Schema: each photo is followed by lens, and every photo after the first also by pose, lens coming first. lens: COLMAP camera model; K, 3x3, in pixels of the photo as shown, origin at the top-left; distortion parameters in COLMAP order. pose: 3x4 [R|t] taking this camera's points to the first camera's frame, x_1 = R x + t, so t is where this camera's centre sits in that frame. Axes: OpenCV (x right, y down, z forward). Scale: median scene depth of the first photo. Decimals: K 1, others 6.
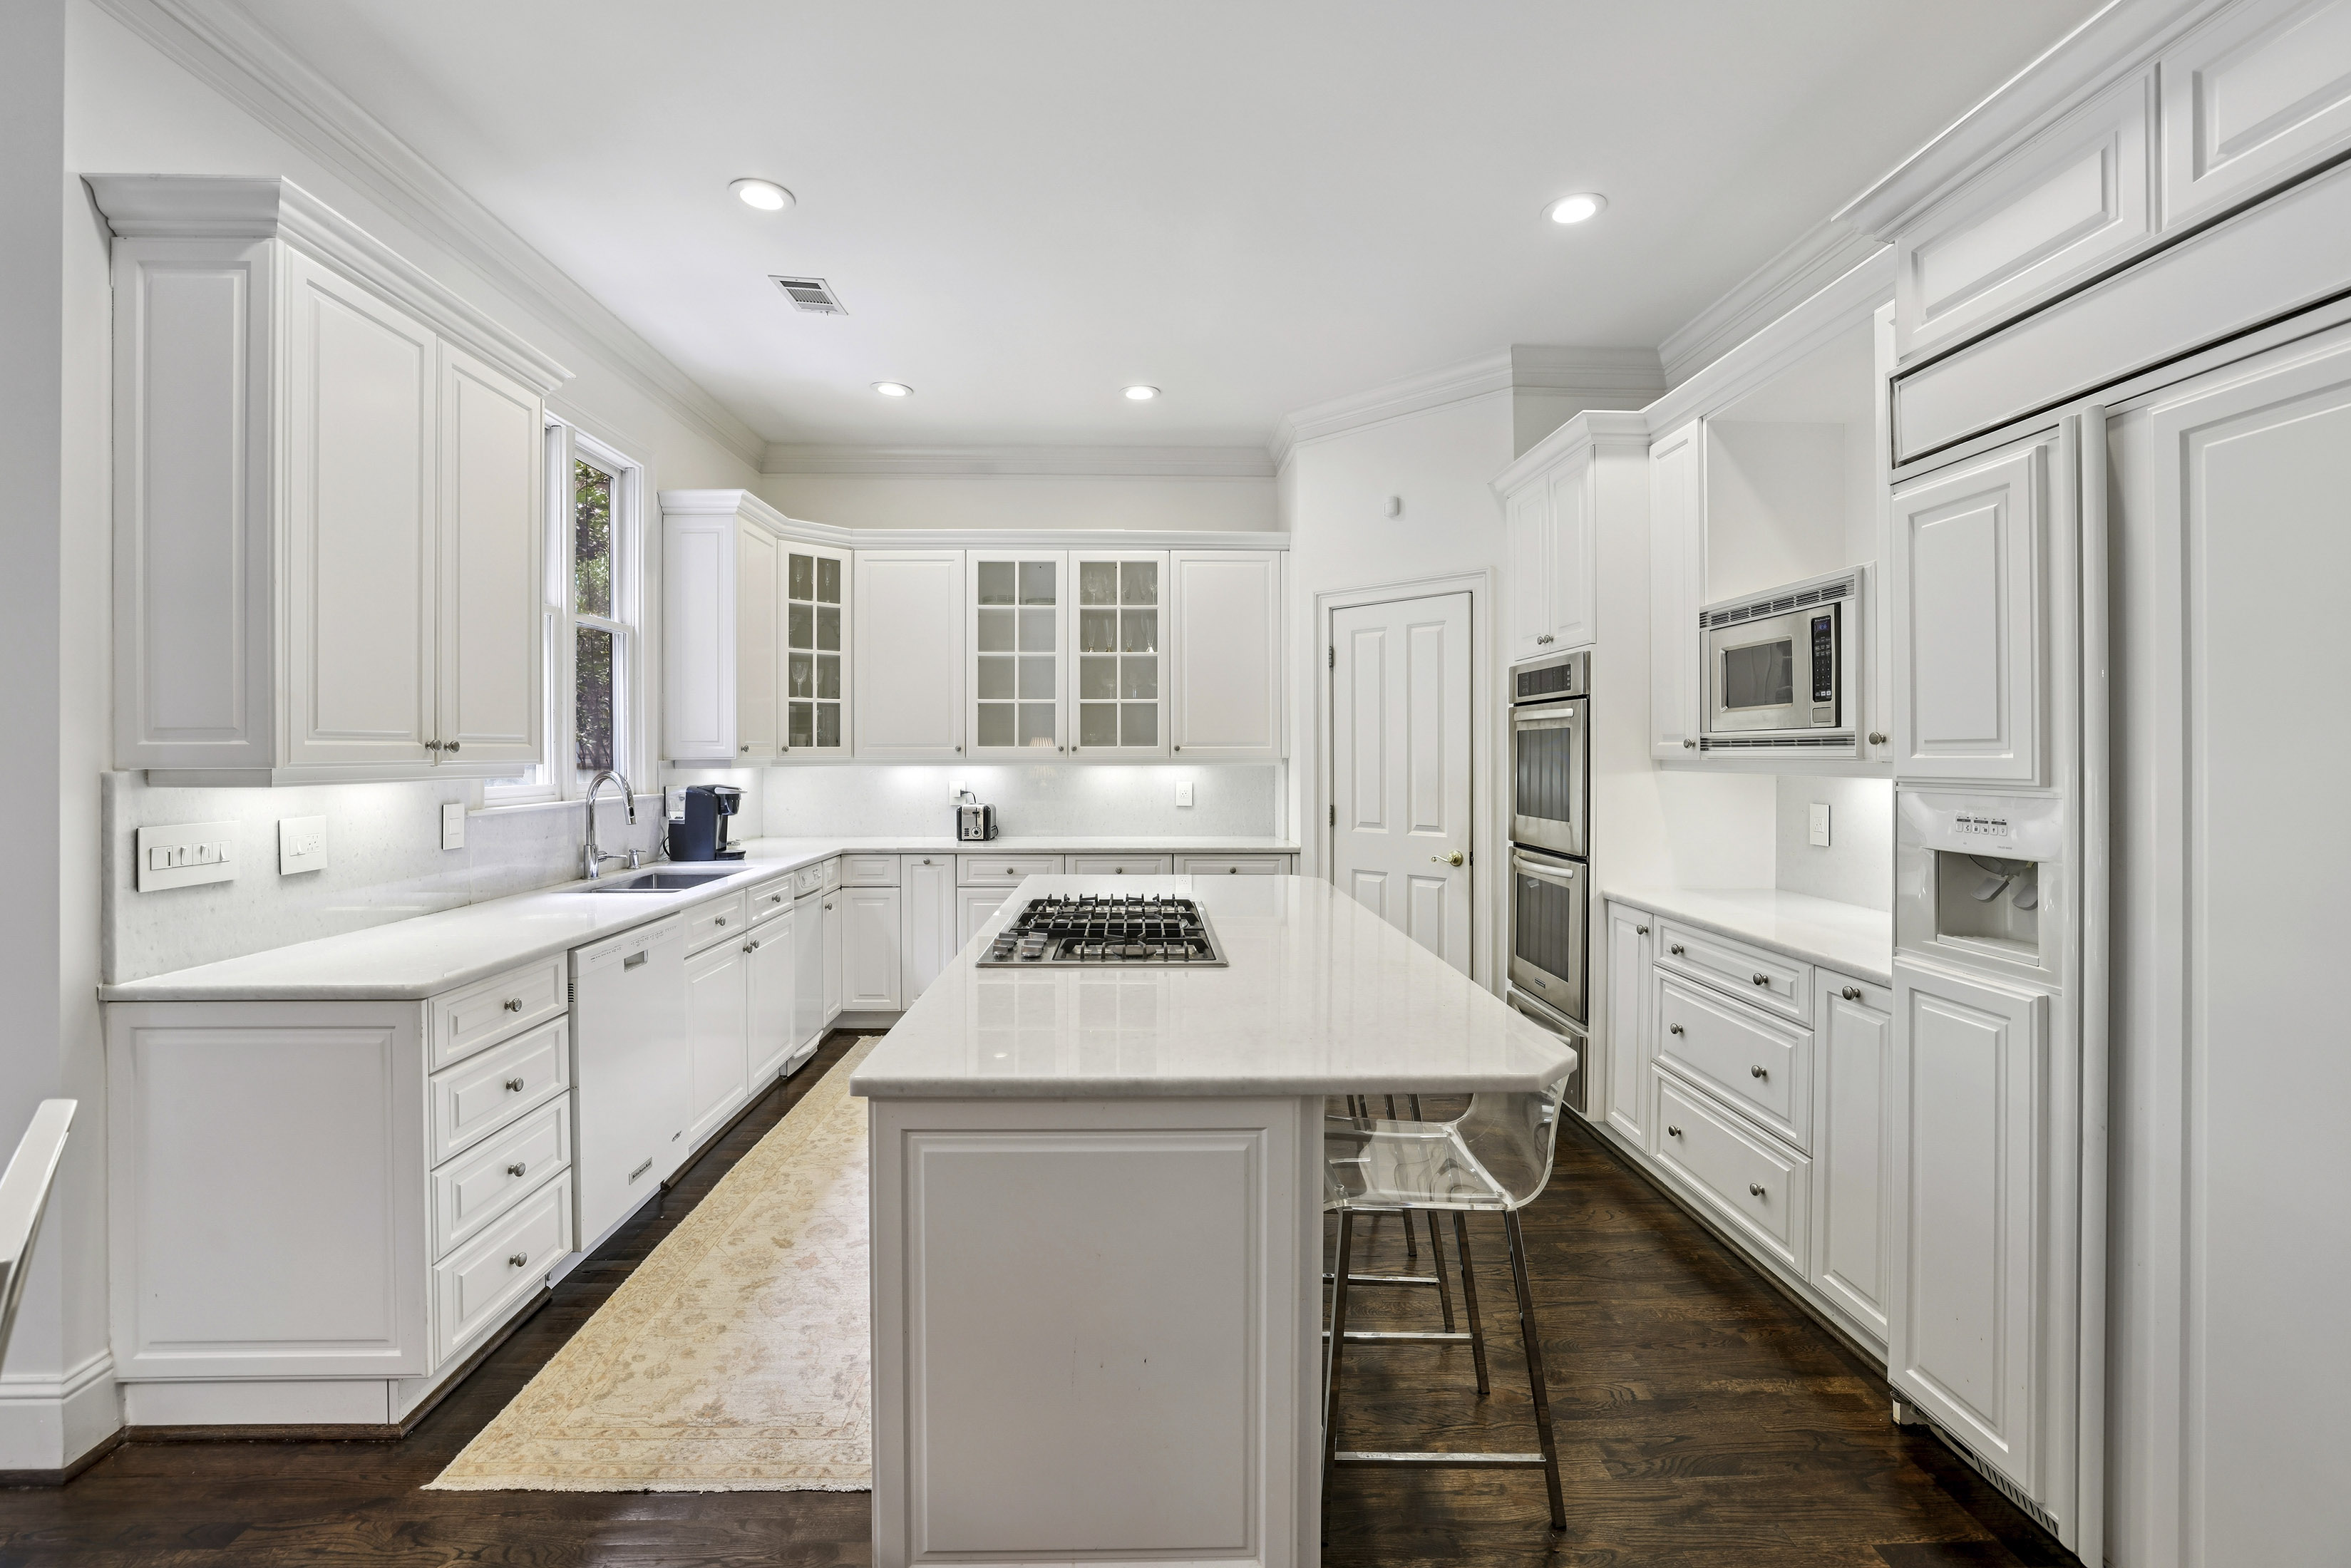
lens RADIAL K [[1033.8, 0, 1159.8], [0, 1033.8, 768.0], [0, 0, 1]] dist [-0.032662, 0.000802]
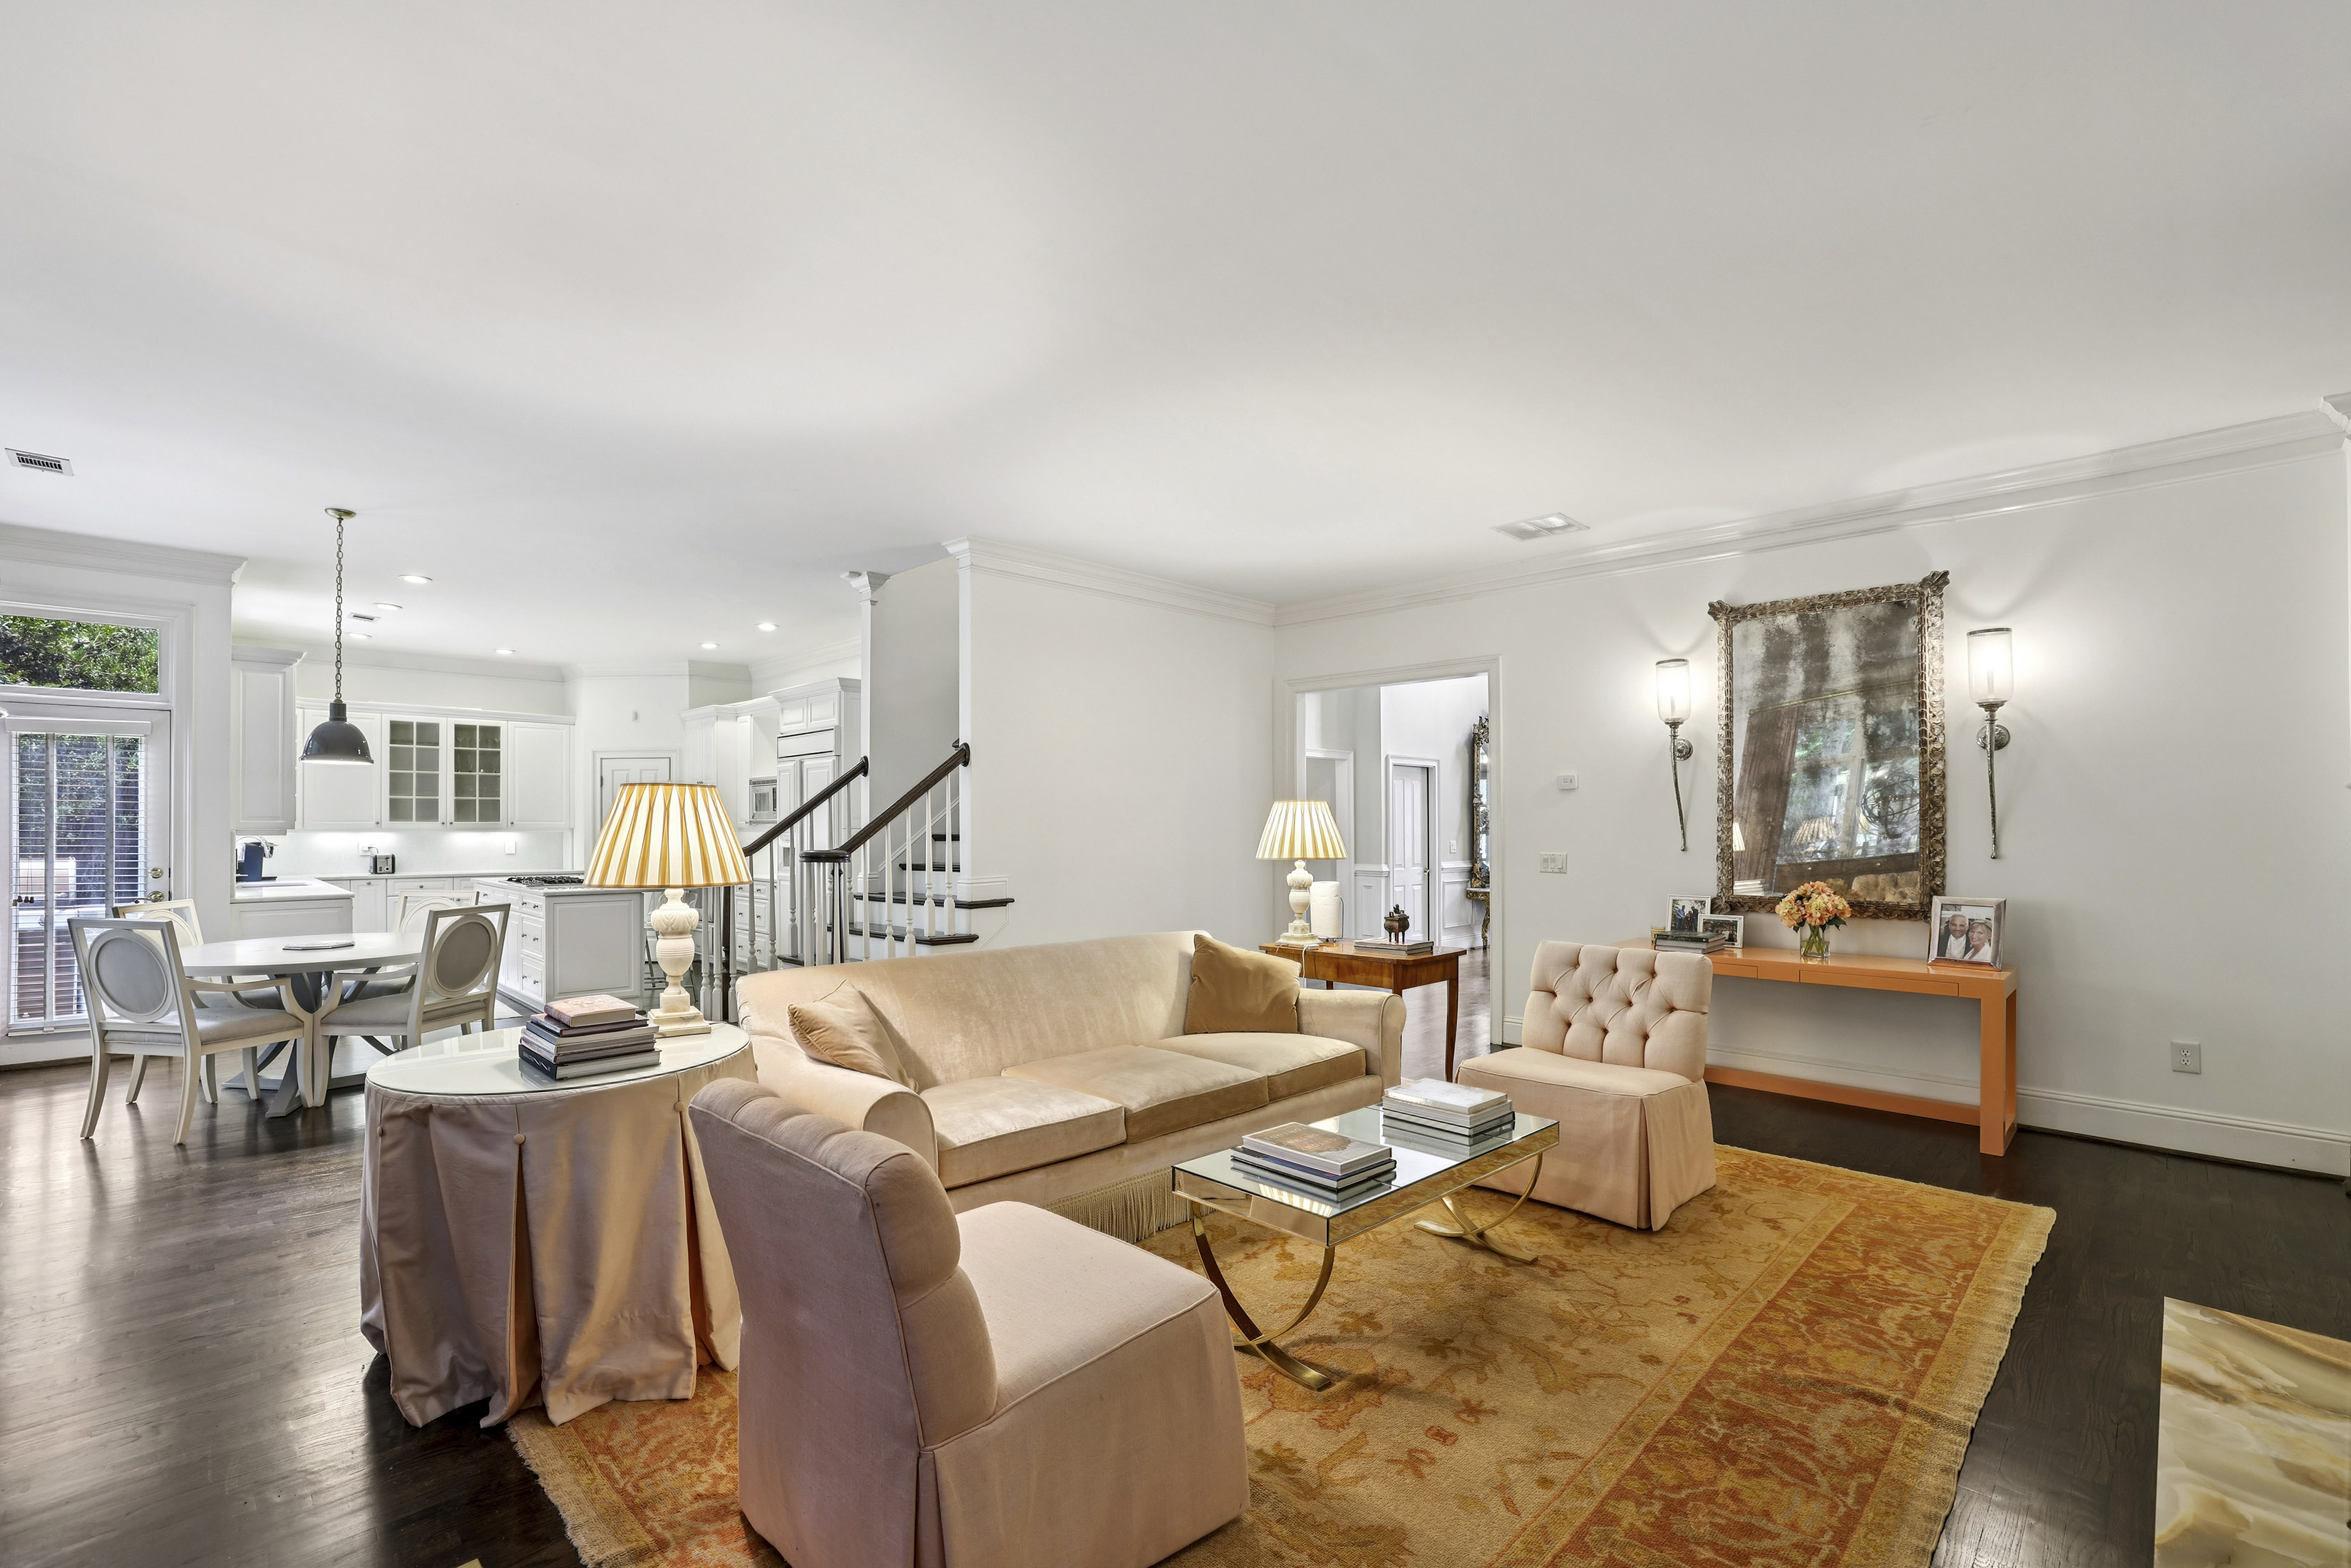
lens RADIAL K [[1033.8, 0, 1161.5], [0, 1033.8, 796.2], [0, 0, 1]] dist [-0.032662, 0.000802]
pose [[0.729446, 0.016711, 0.683834, -0.407328], [0.012320, 0.999218, -0.037561, 0.018795], [-0.683927, 0.035824, 0.728670, -1.252196]]
